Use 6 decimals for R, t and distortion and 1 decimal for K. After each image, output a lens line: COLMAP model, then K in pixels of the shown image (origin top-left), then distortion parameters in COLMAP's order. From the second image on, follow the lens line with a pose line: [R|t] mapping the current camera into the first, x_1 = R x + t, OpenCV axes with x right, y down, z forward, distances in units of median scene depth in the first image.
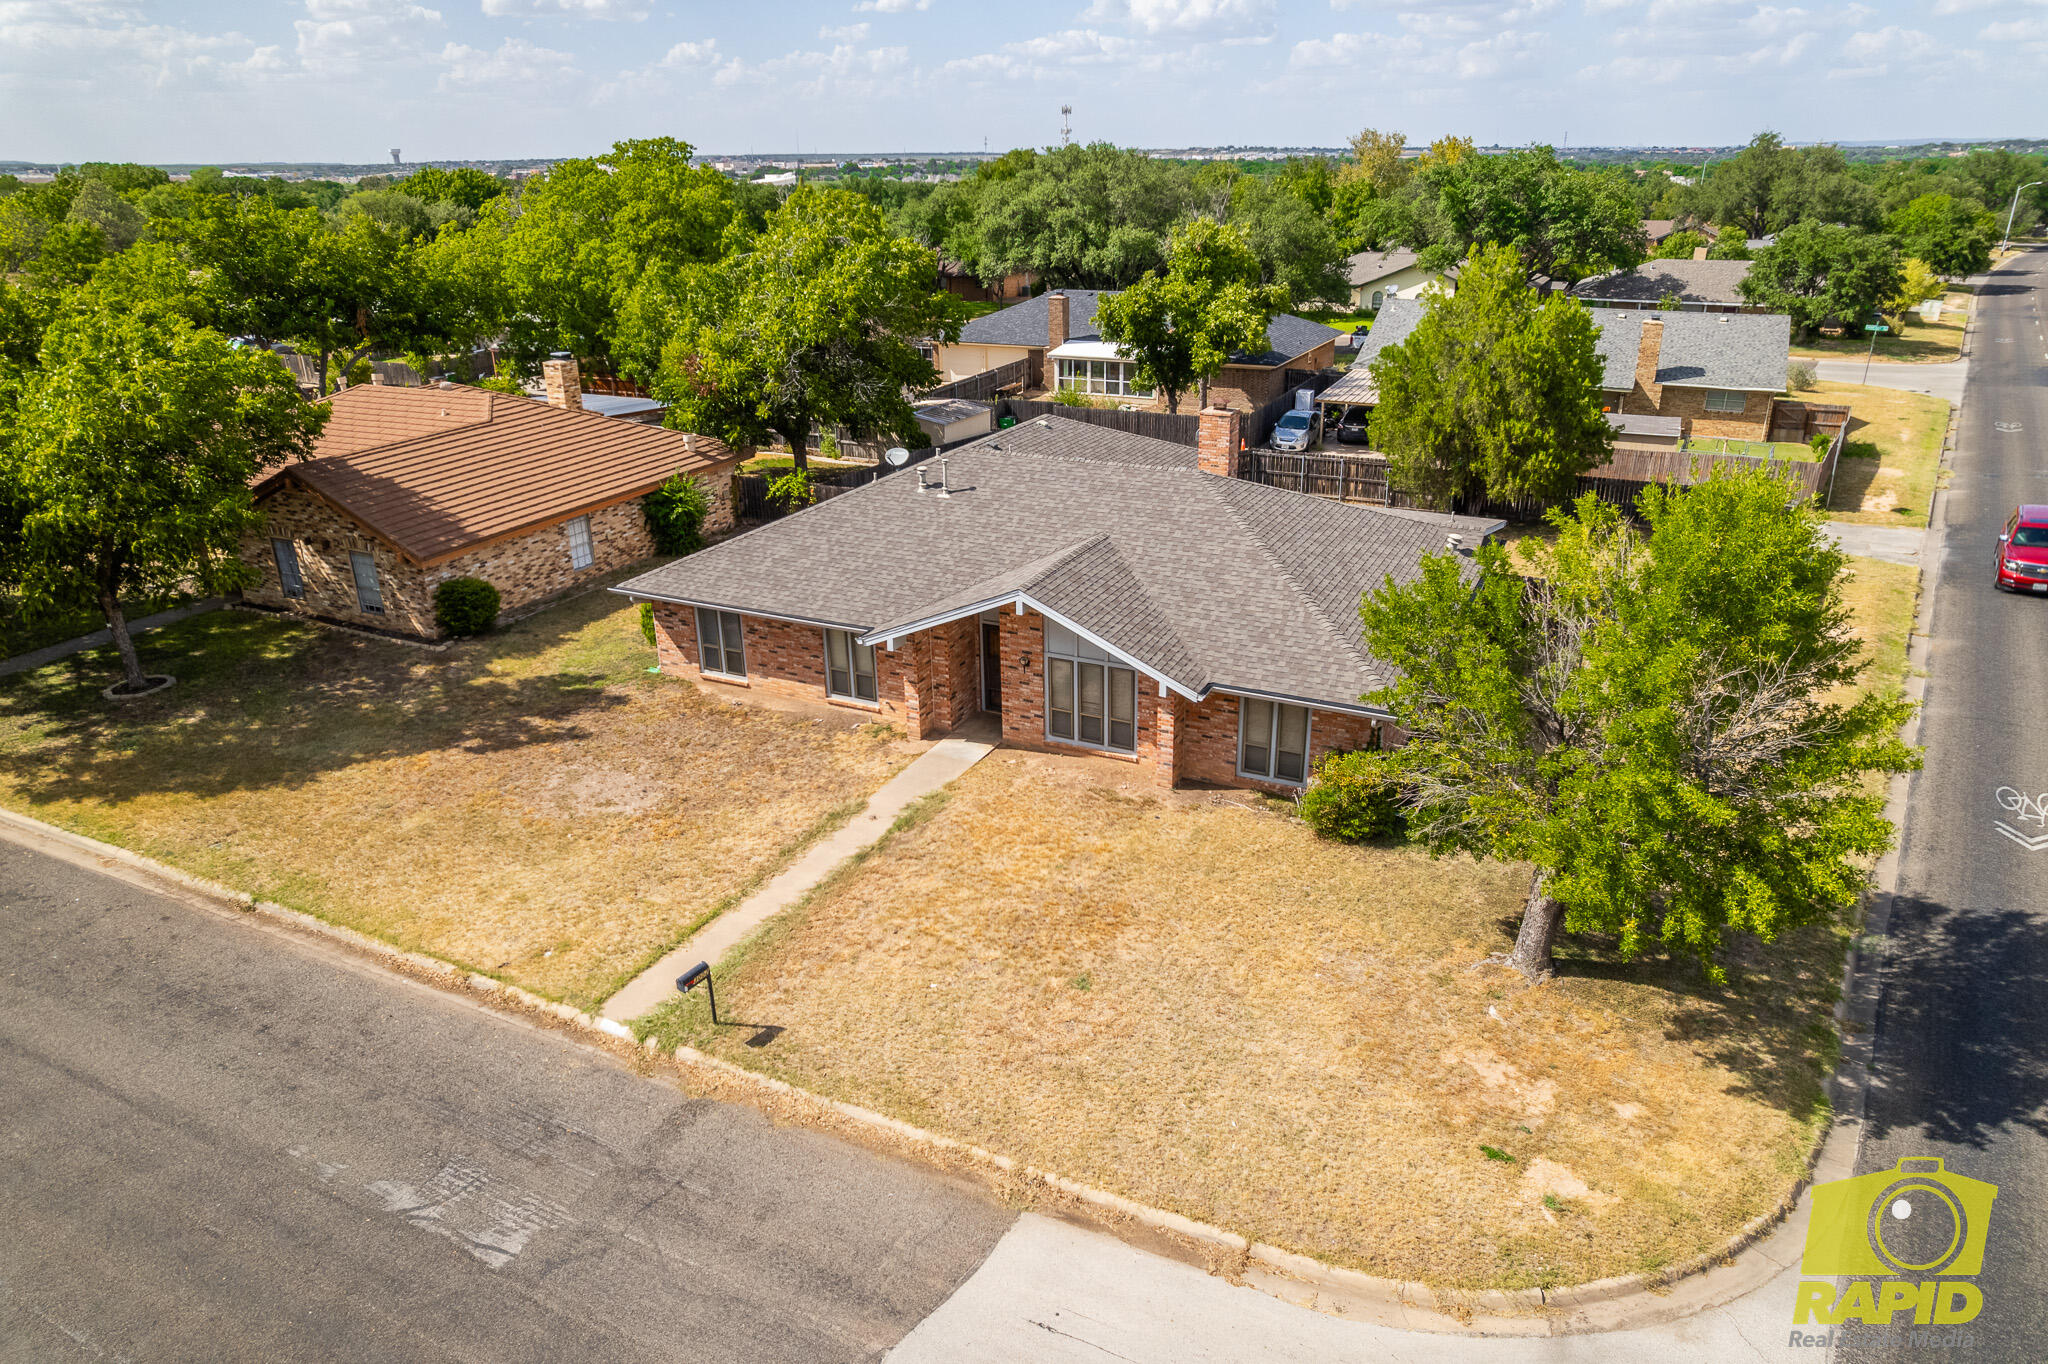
lens RADIAL K [[1317.4, 0, 1030.4], [0, 1317.4, 684.2], [0, 0, 1]] dist [-0.072950, 0.066909]
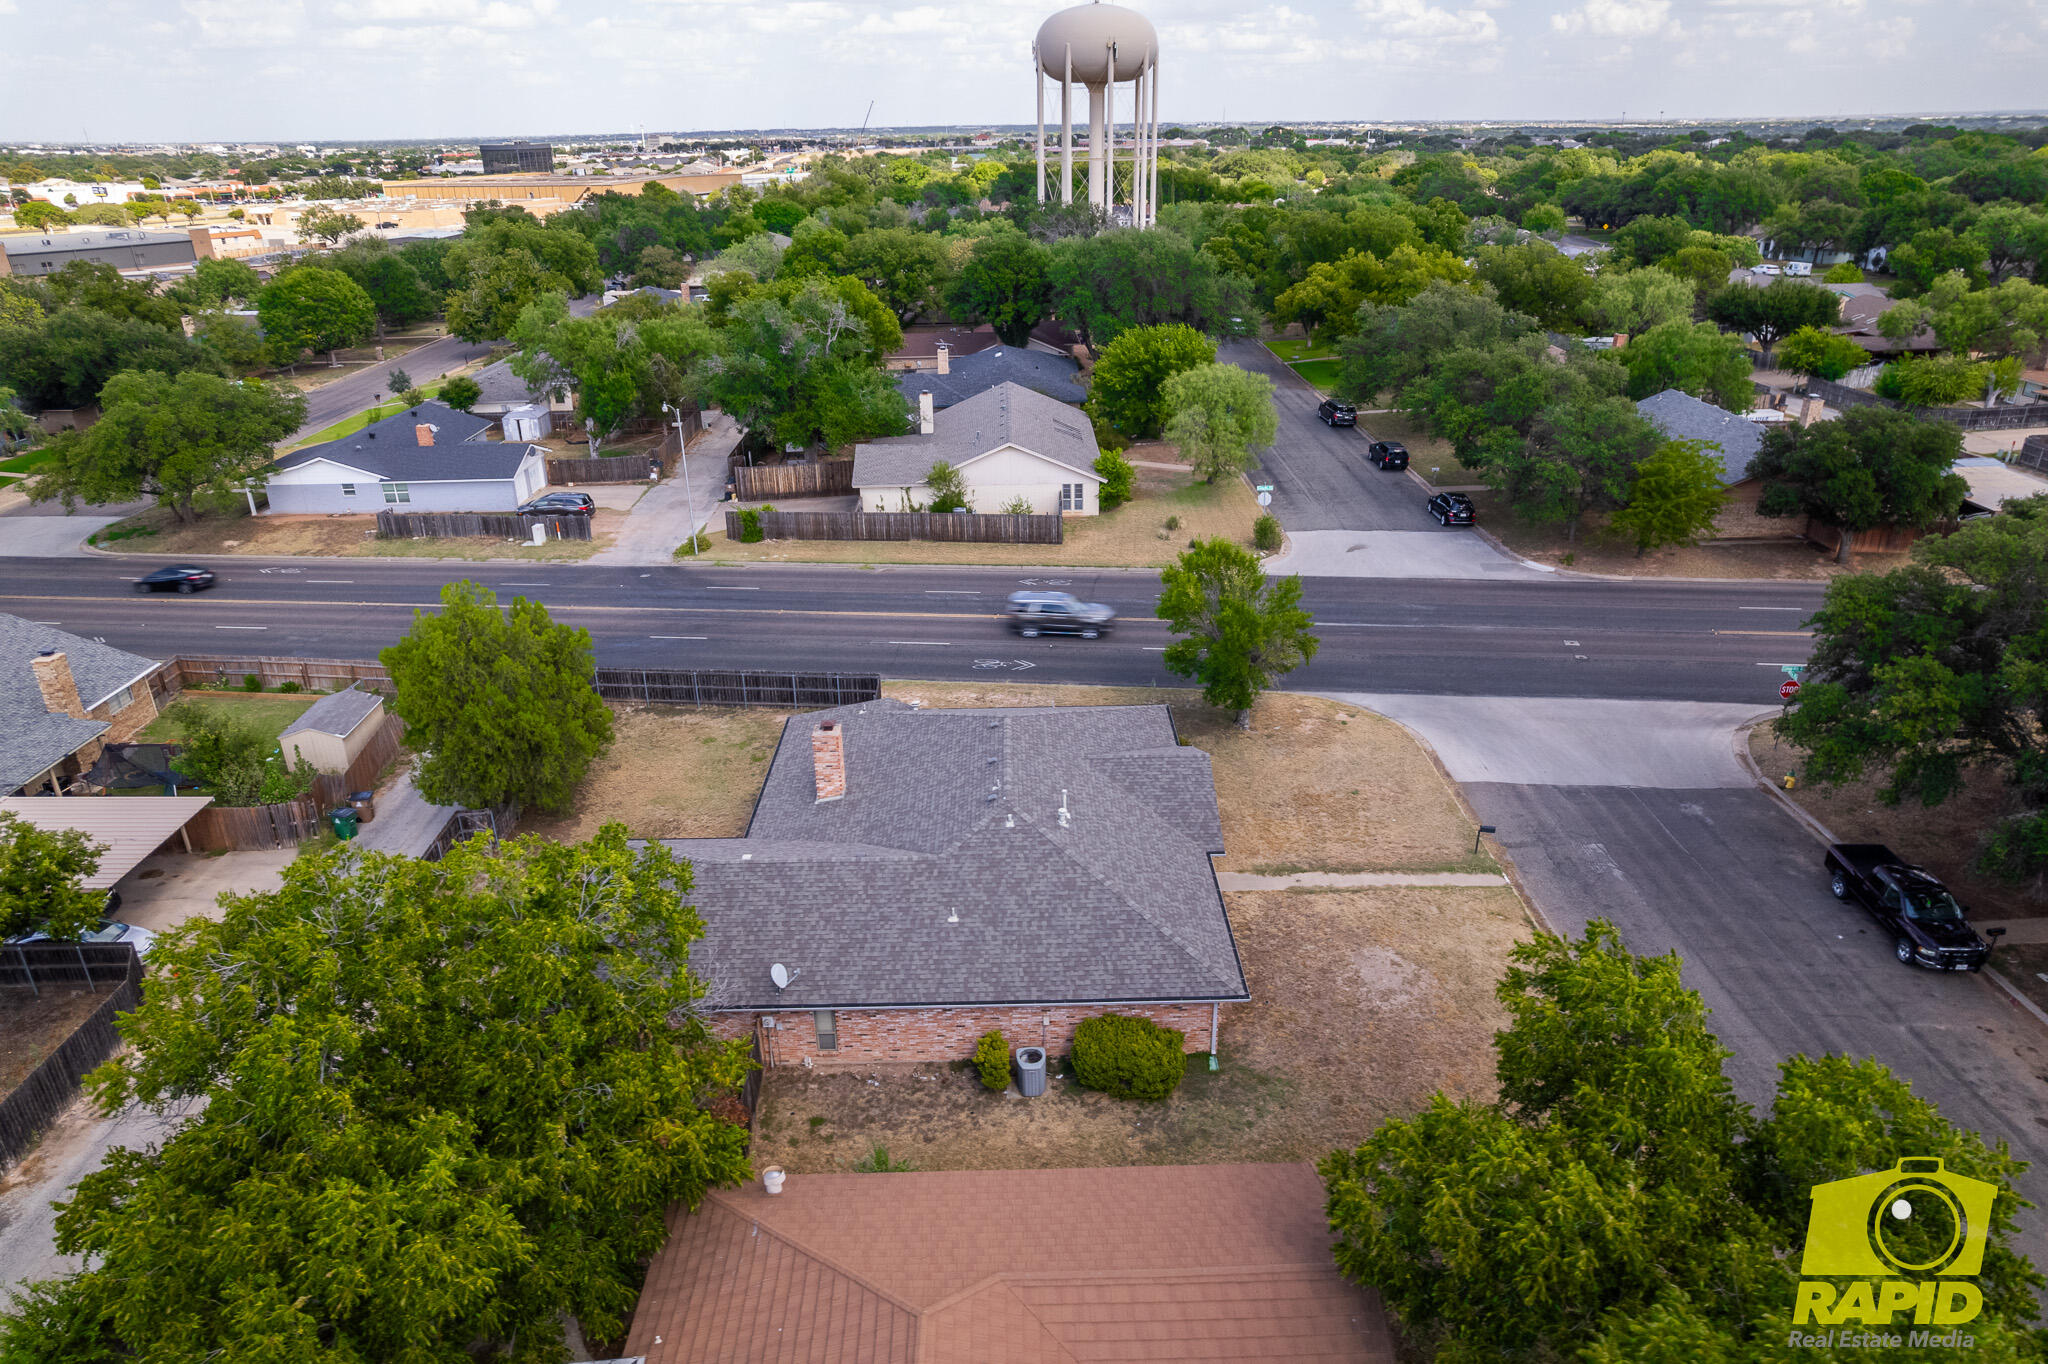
lens RADIAL K [[1317.4, 0, 1030.4], [0, 1317.4, 684.2], [0, 0, 1]] dist [-0.072950, 0.066909]
pose [[-0.461234, -0.333814, 0.822090, -1.055865], [0.350686, 0.782506, 0.514493, -0.912577], [-0.815035, 0.525597, -0.243854, 1.280215]]
